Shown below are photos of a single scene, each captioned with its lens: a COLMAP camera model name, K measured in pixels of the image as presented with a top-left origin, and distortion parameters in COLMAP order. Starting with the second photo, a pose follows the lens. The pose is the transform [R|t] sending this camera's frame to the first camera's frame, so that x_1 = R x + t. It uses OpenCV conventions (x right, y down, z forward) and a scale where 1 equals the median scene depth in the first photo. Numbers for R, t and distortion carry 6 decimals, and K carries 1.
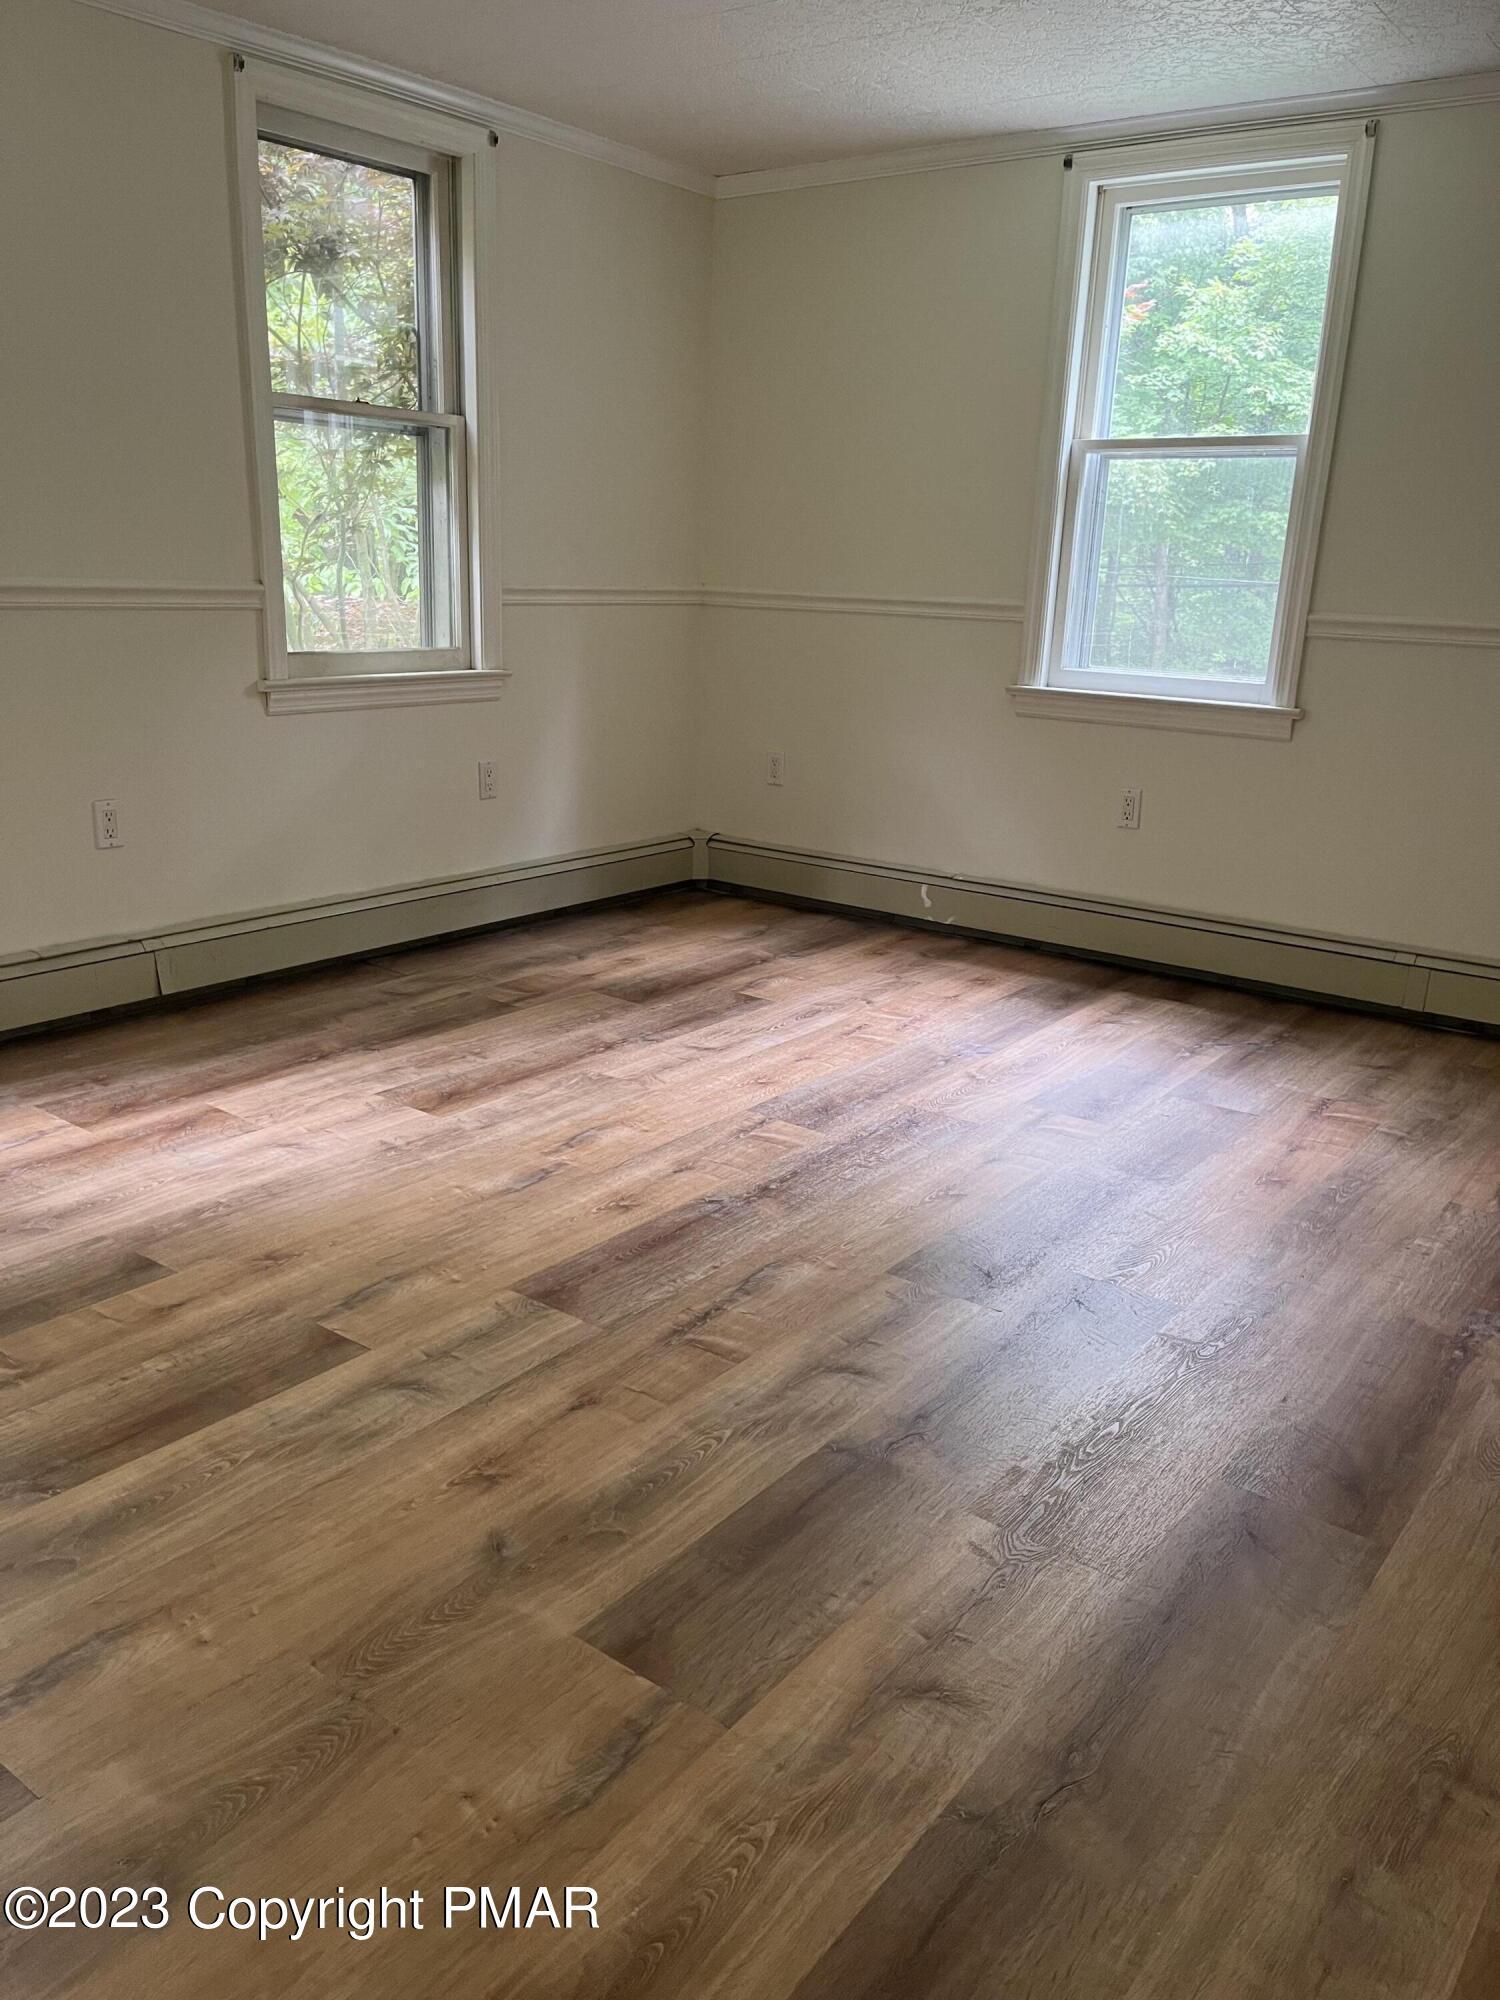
lens RADIAL K [[1503.1, 0, 741.9], [0, 1503.1, 1003.5], [0, 0, 1]] dist [0.073198, -0.106432]
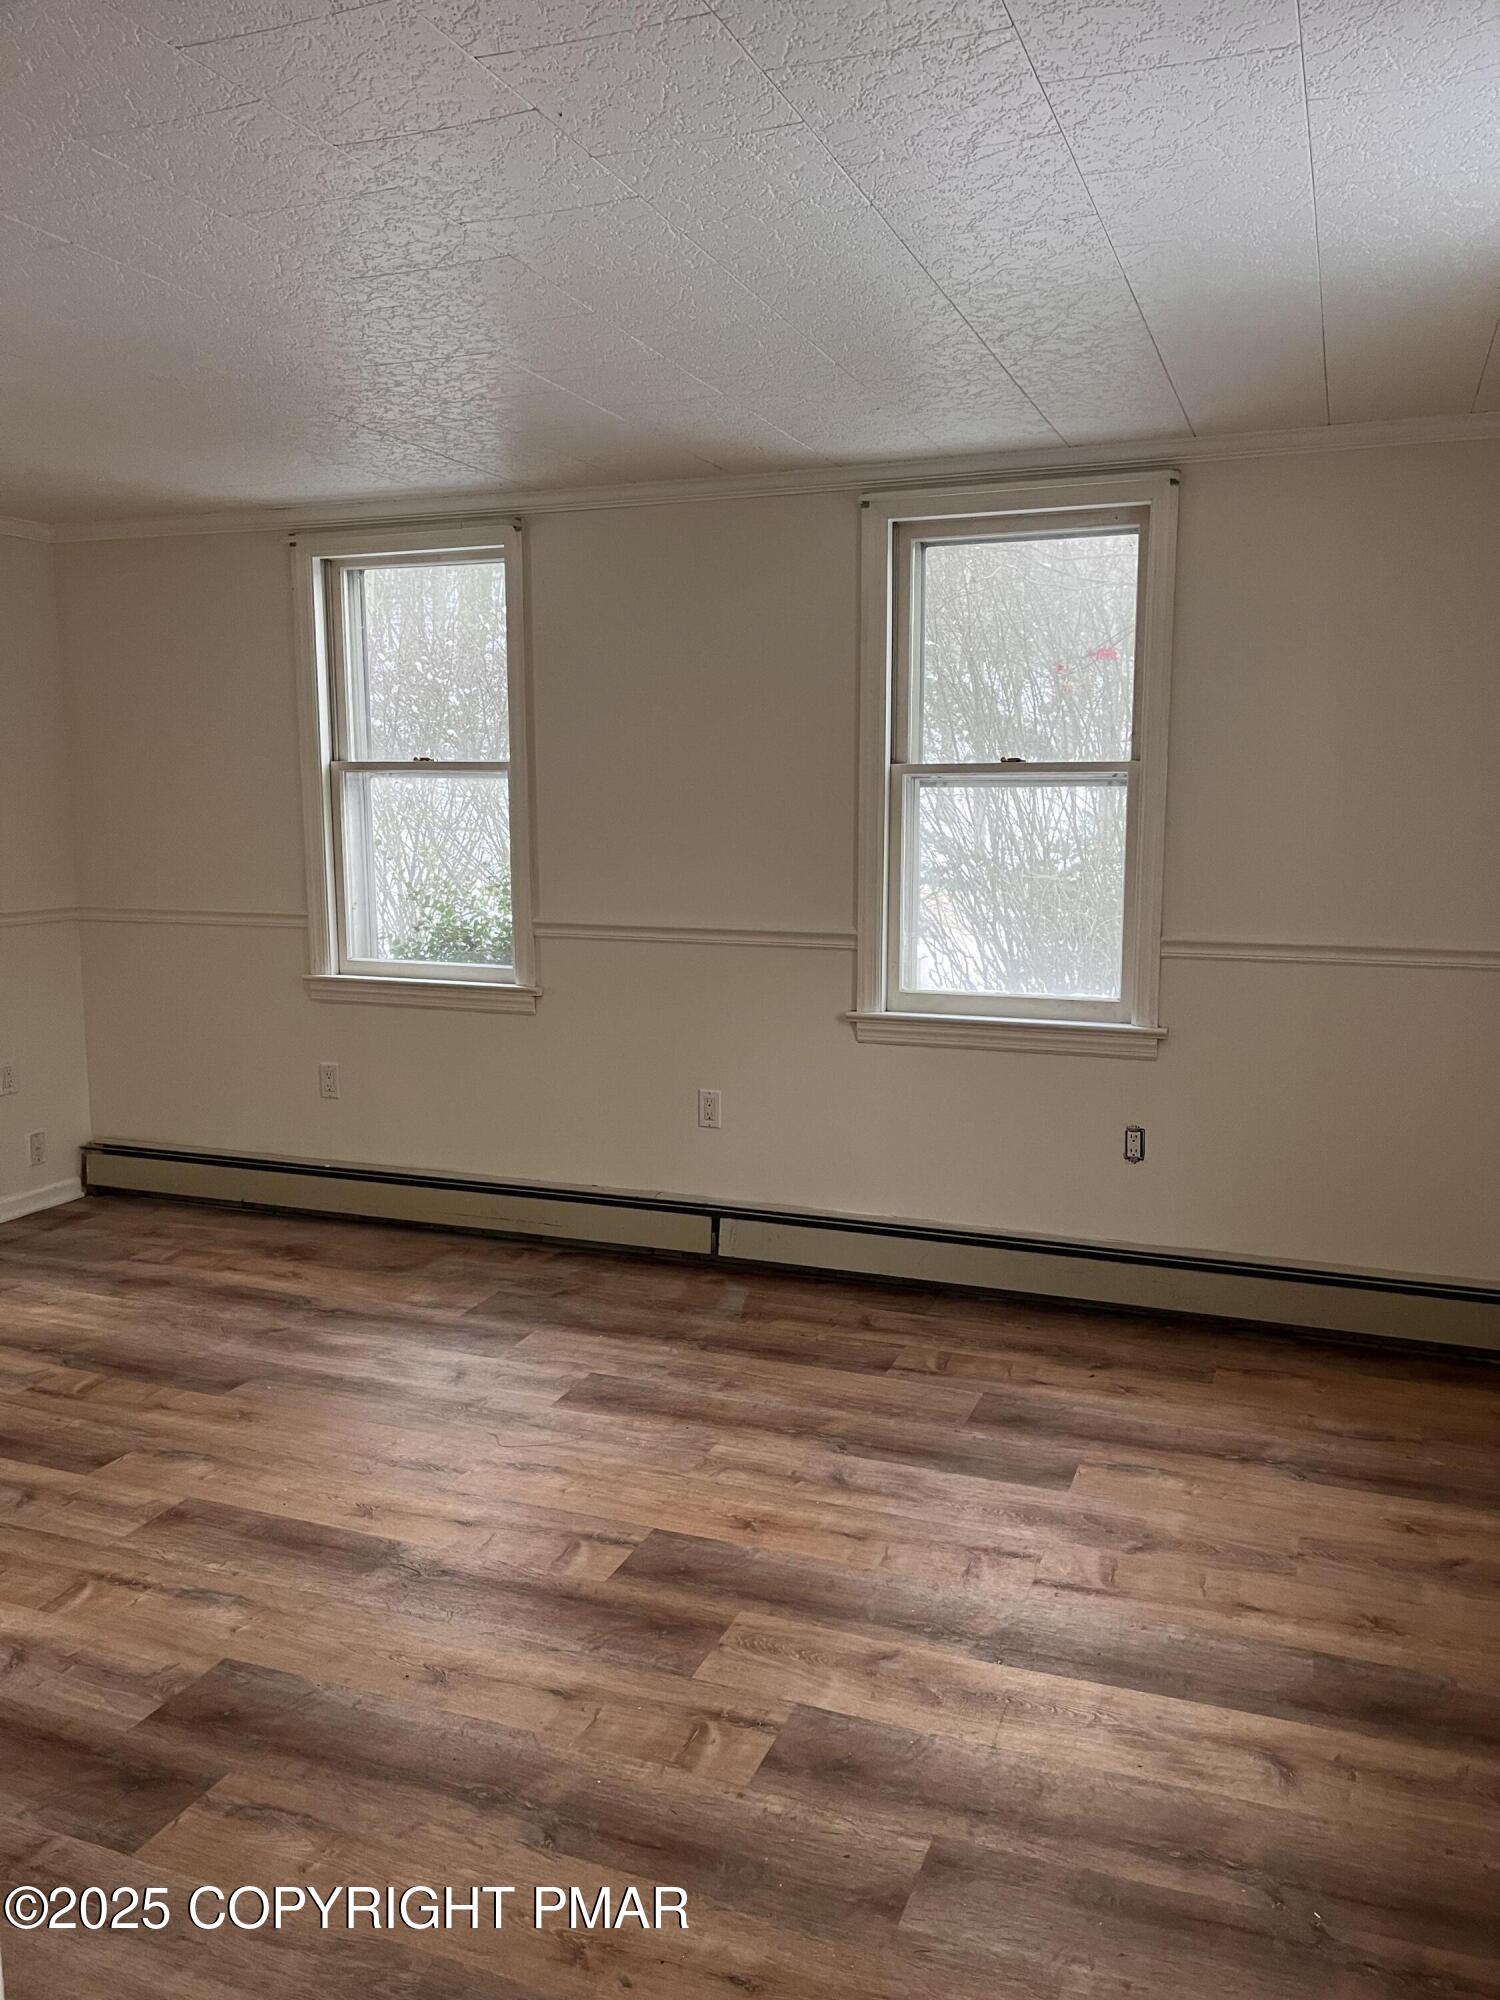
lens RADIAL K [[1503.1, 0, 763.5], [0, 1503.1, 1019.7], [0, 0, 1]] dist [0.073198, -0.106432]
pose [[0.288084, 0.113638, -0.950839, 1.025390], [-0.261135, 0.964624, 0.036168, -0.329322], [0.921312, 0.237878, 0.307568, 0.862390]]
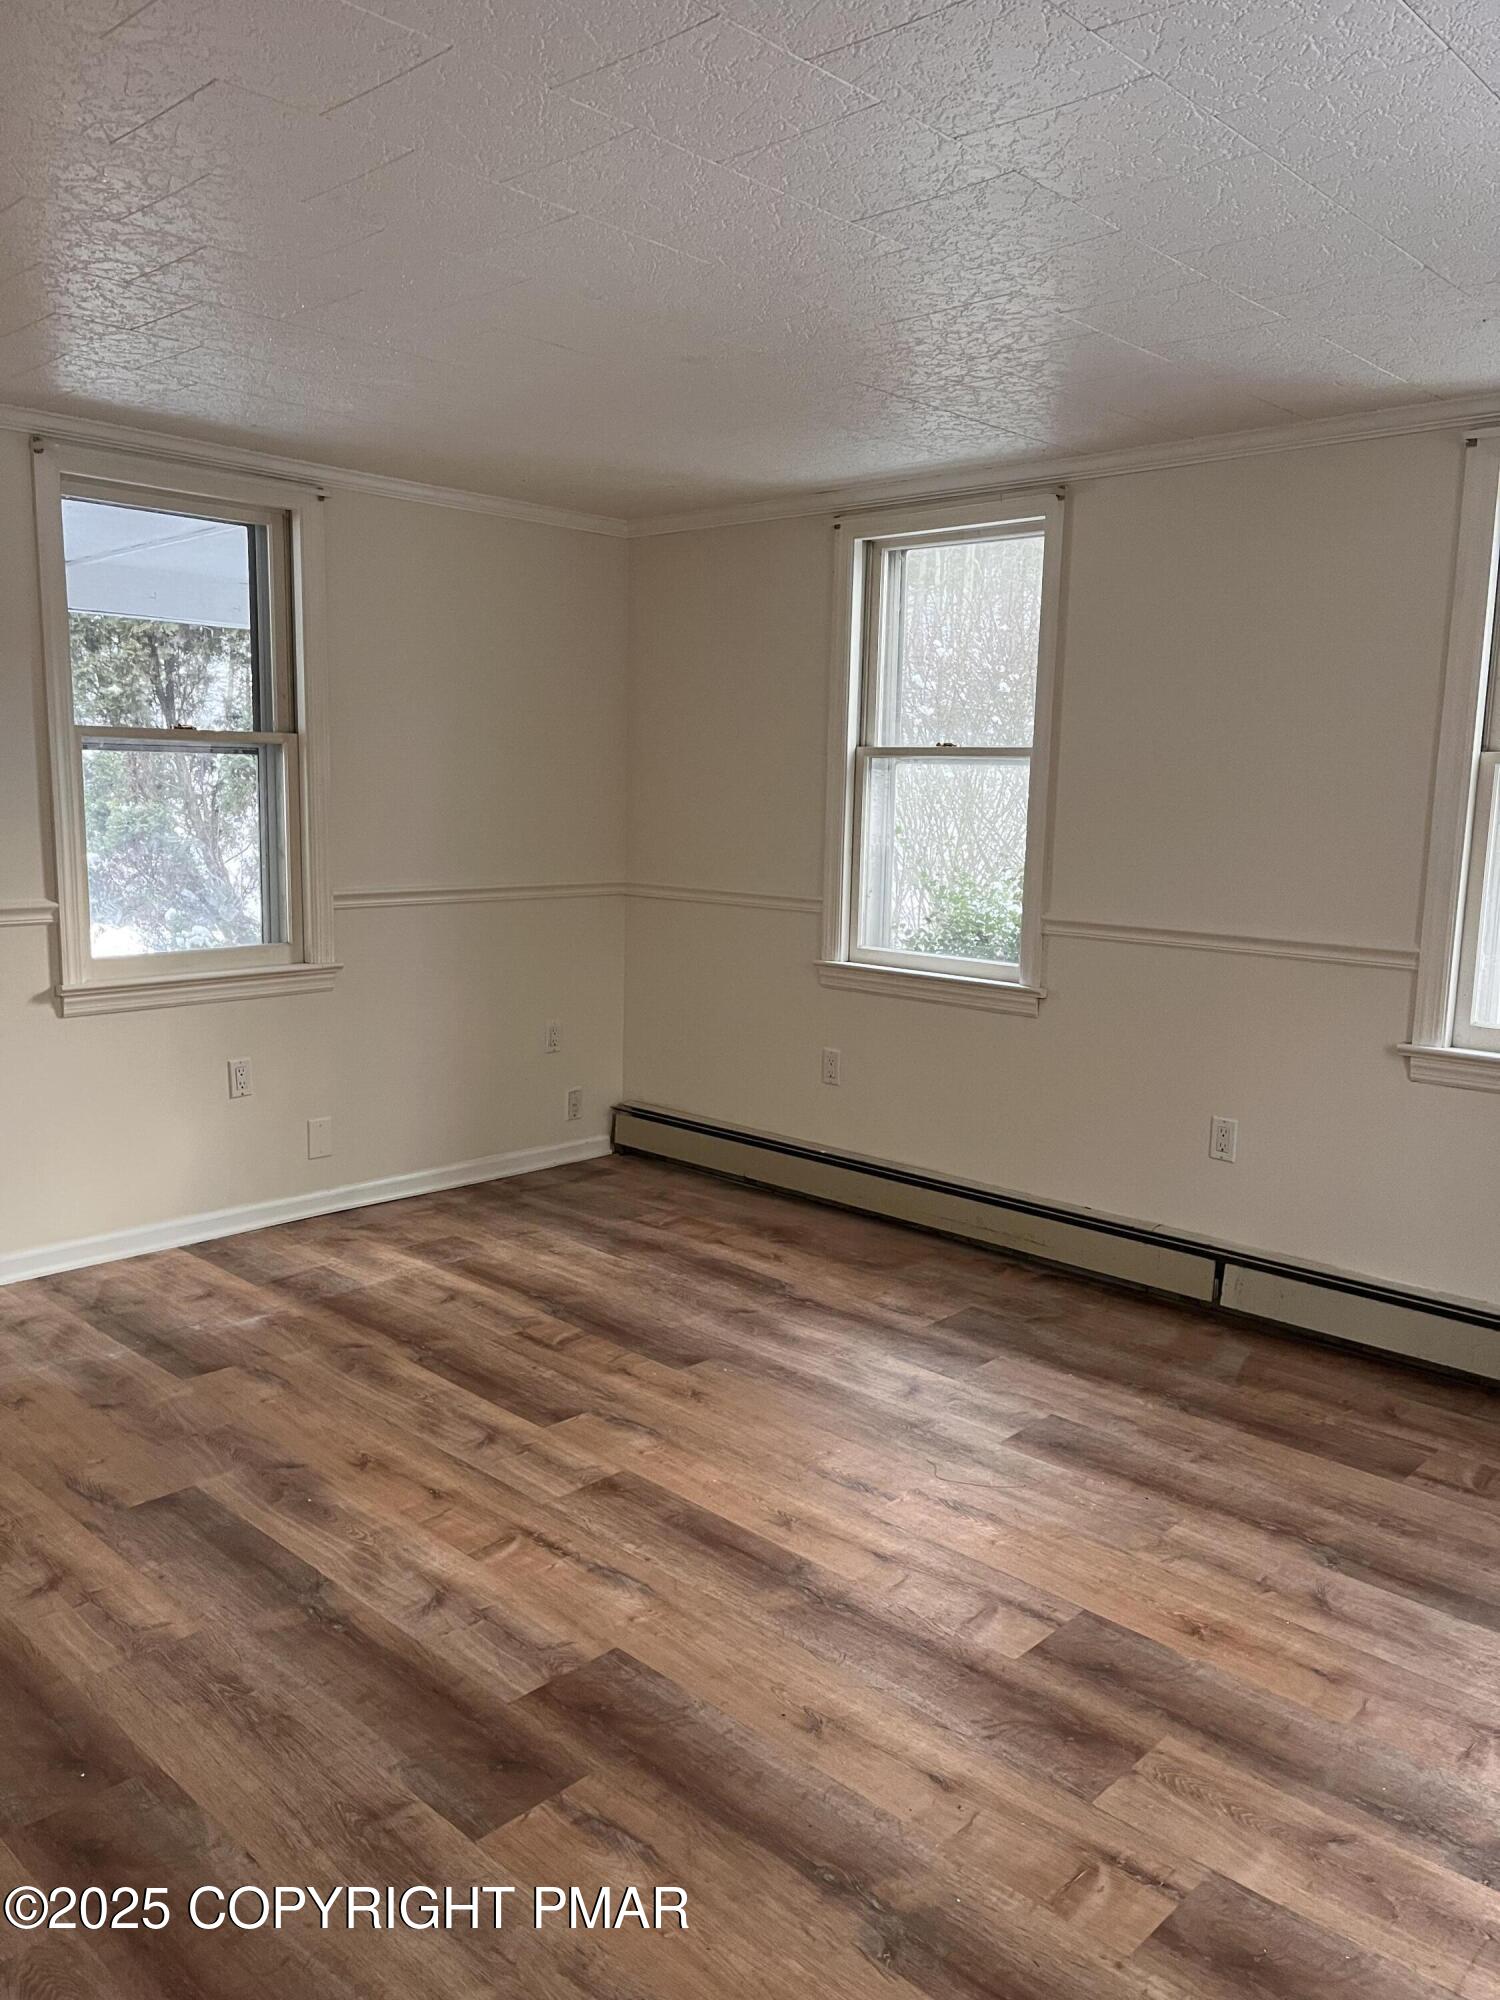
lens RADIAL K [[1503.1, 0, 745.2], [0, 1503.1, 1013.6], [0, 0, 1]] dist [0.073198, -0.106432]
pose [[-0.099495, 0.120616, -0.987701, 0.936967], [-0.303433, 0.941669, 0.145561, -0.348319], [0.947644, 0.314184, -0.057093, 0.943960]]
